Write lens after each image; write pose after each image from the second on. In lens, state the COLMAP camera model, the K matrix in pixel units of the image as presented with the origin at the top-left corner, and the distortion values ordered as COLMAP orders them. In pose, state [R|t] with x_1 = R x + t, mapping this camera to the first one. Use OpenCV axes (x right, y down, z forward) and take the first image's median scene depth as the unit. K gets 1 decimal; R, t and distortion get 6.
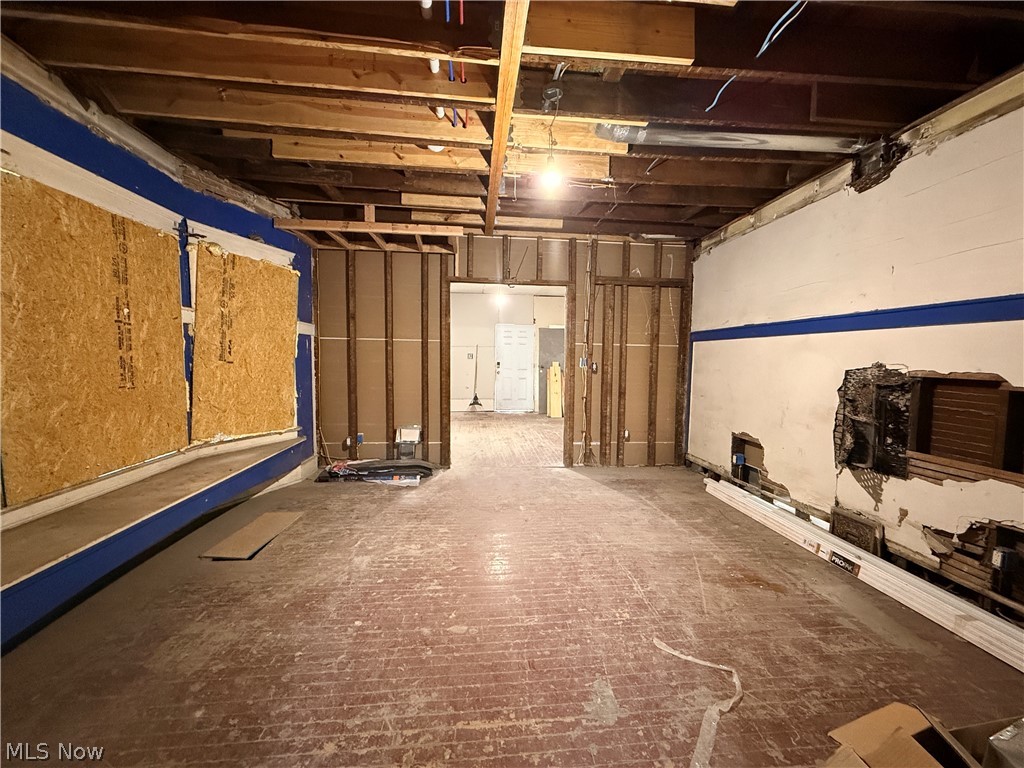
lens RADIAL K [[408.4, 0, 510.0], [0, 408.4, 382.9], [0, 0, 1]] dist [0.001680, -0.000050]
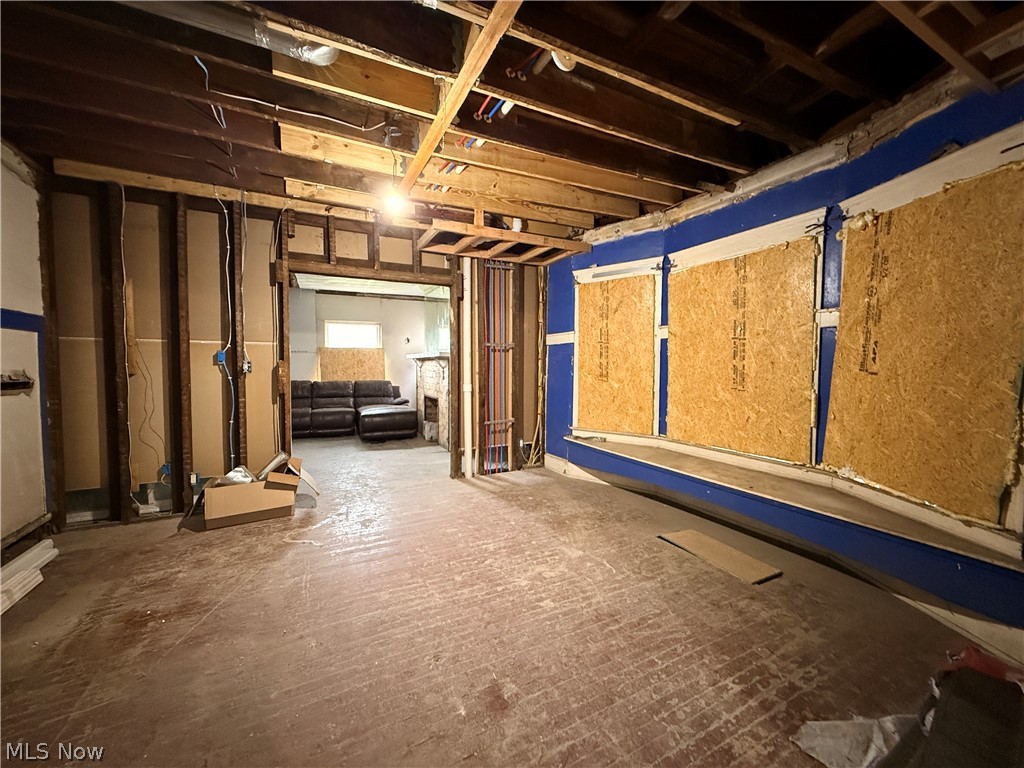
lens RADIAL K [[408.4, 0, 510.0], [0, 408.4, 382.9], [0, 0, 1]] dist [0.001680, -0.000050]
pose [[-0.930318, 0.003485, -0.366737, 0.184572], [-0.035360, 0.994444, 0.099149, -0.107232], [0.365045, 0.105208, -0.925026, 1.867566]]
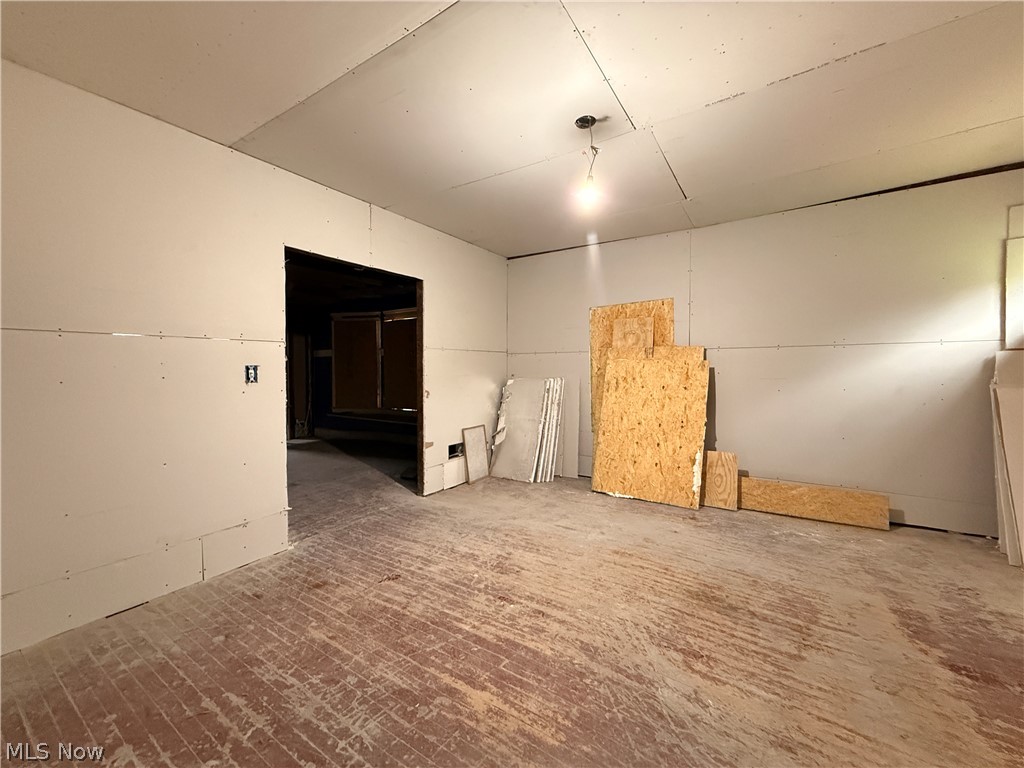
lens RADIAL K [[408.4, 0, 510.0], [0, 408.4, 382.9], [0, 0, 1]] dist [0.001680, -0.000050]
pose [[-0.623828, 0.011623, -0.781475, 0.753492], [-0.057221, 0.996527, 0.060498, -0.172114], [0.779464, 0.082457, -0.620996, 3.109336]]
